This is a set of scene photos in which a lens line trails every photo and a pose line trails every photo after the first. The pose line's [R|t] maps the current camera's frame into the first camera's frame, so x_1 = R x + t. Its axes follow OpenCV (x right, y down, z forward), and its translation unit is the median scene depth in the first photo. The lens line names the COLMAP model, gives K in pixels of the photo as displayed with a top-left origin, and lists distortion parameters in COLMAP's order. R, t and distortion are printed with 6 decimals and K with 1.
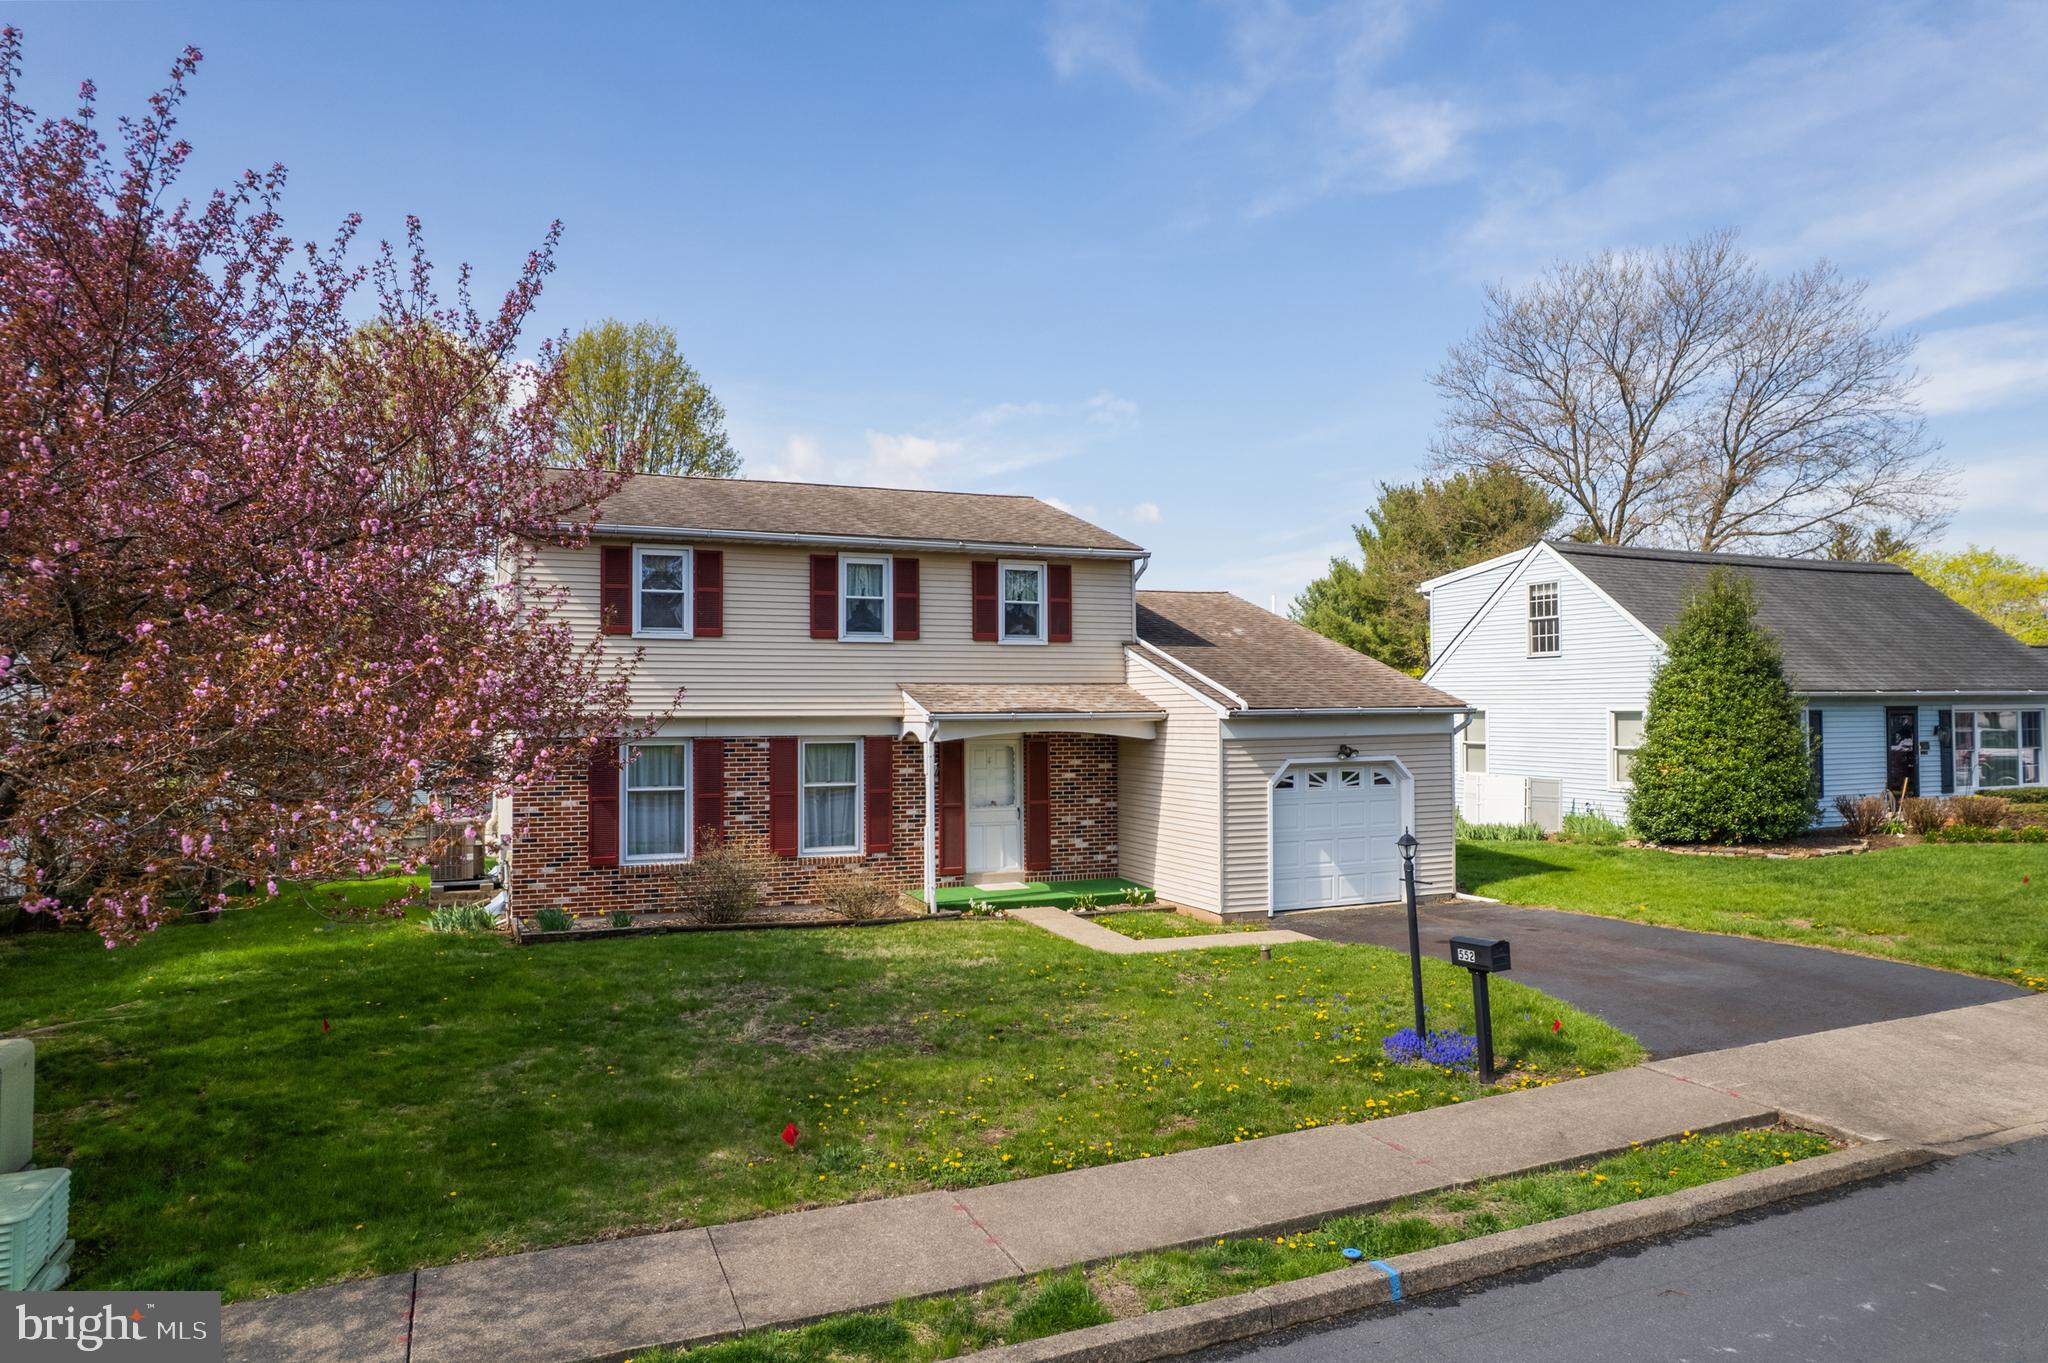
lens RADIAL K [[1290.6, 0, 1024.0], [0, 1290.6, 681.5], [0, 0, 1]] dist [-0.045167, 0.000931]
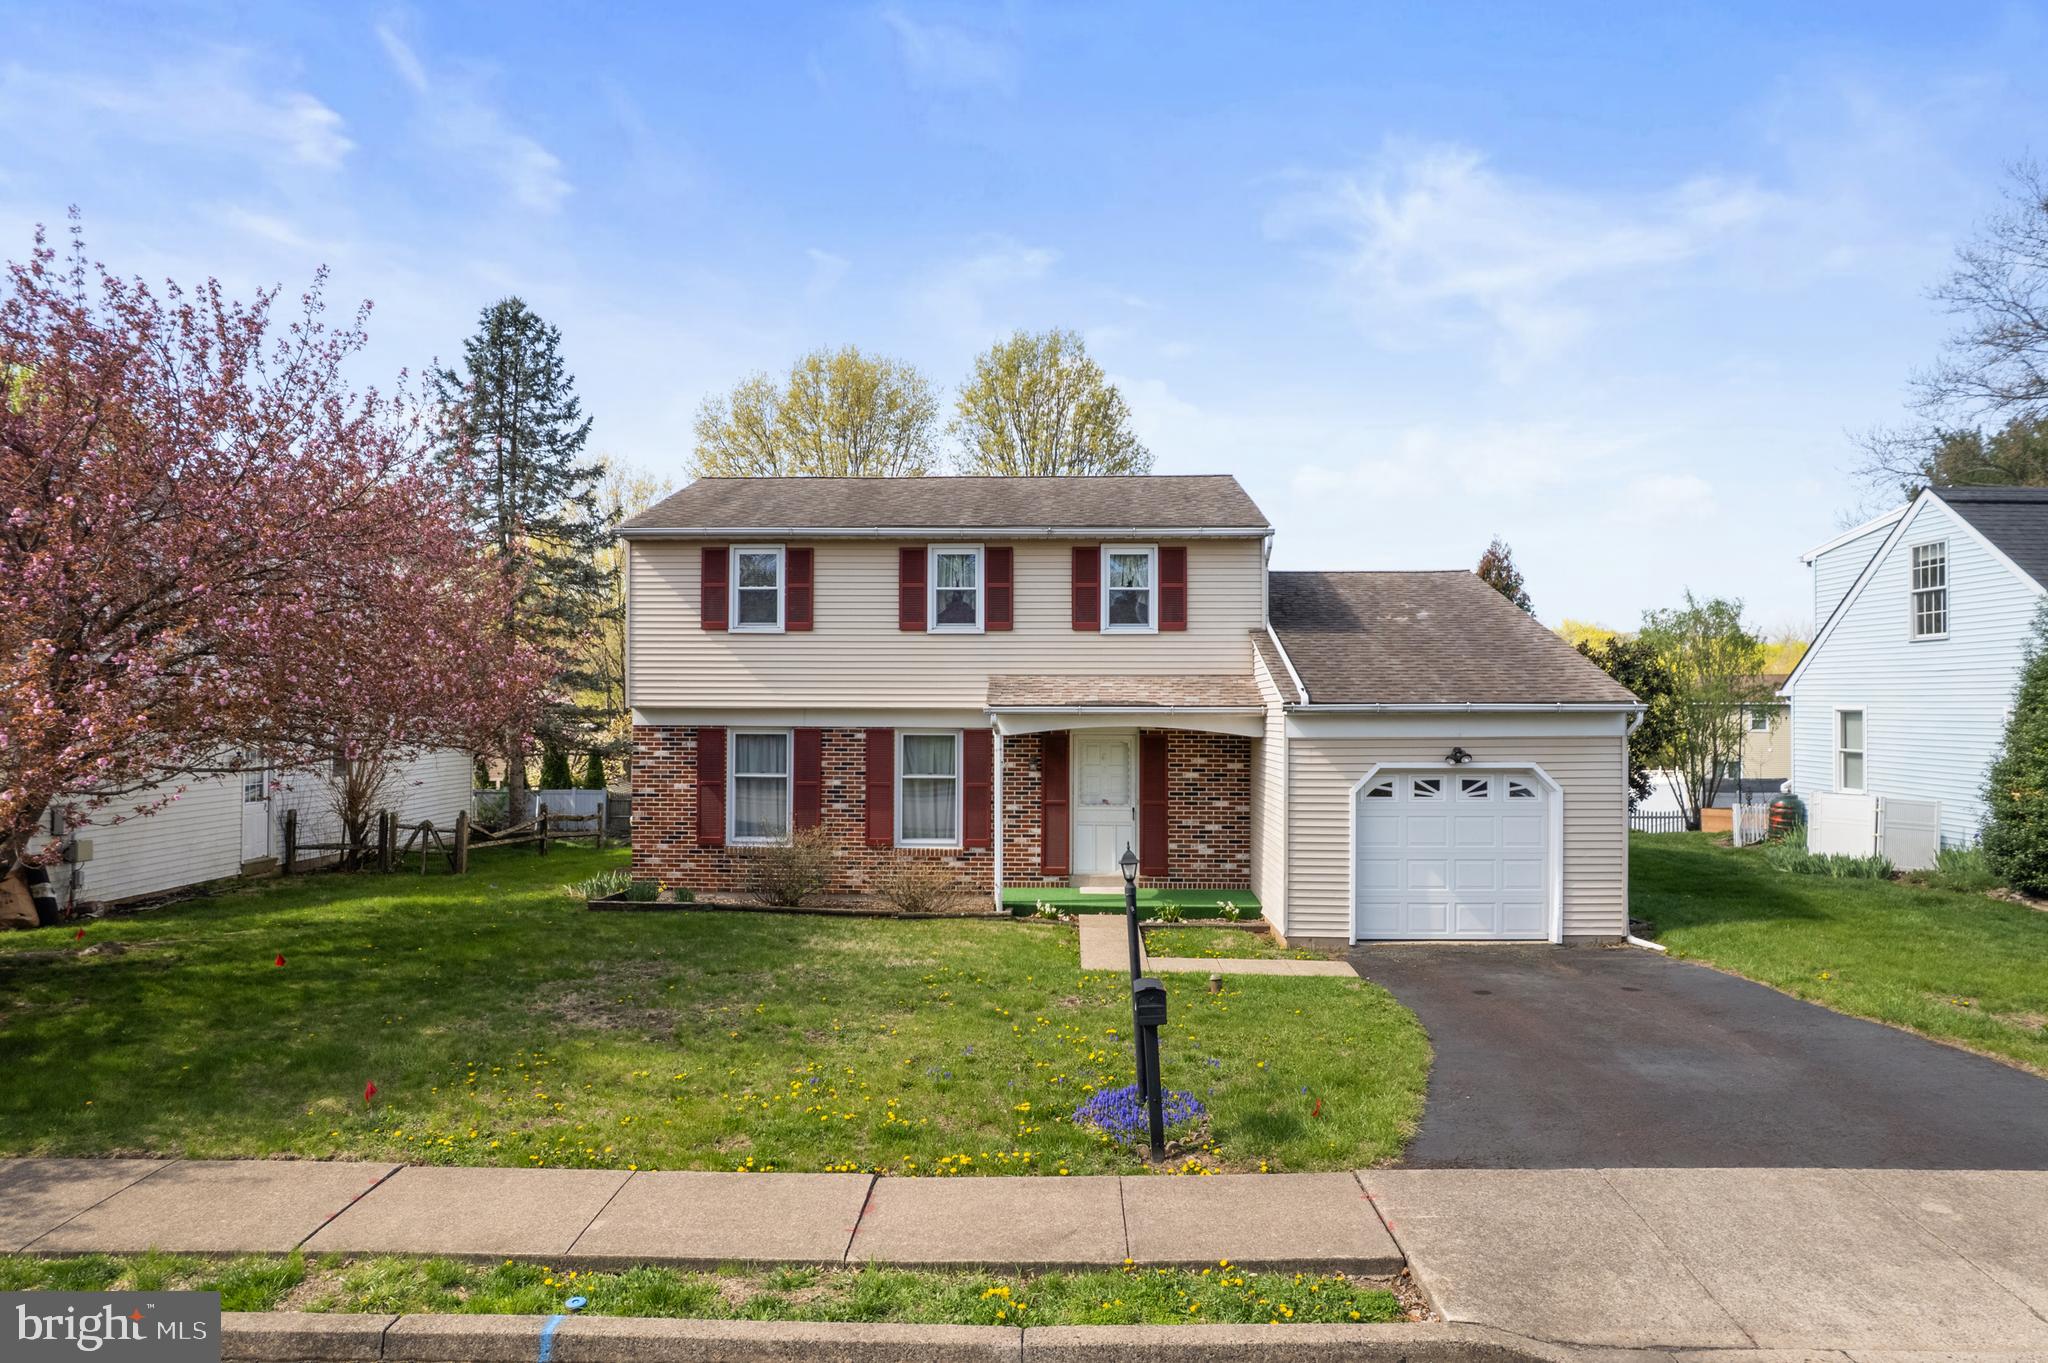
lens RADIAL K [[1300.4, 0, 1024.0], [0, 1300.4, 681.5], [0, 0, 1]] dist [-0.070981, 0.062778]
pose [[0.906421, 0.000100, -0.422375, 0.348855], [0.001405, 0.999994, 0.003252, 0.003099], [0.422373, -0.003541, 0.906415, 0.120787]]
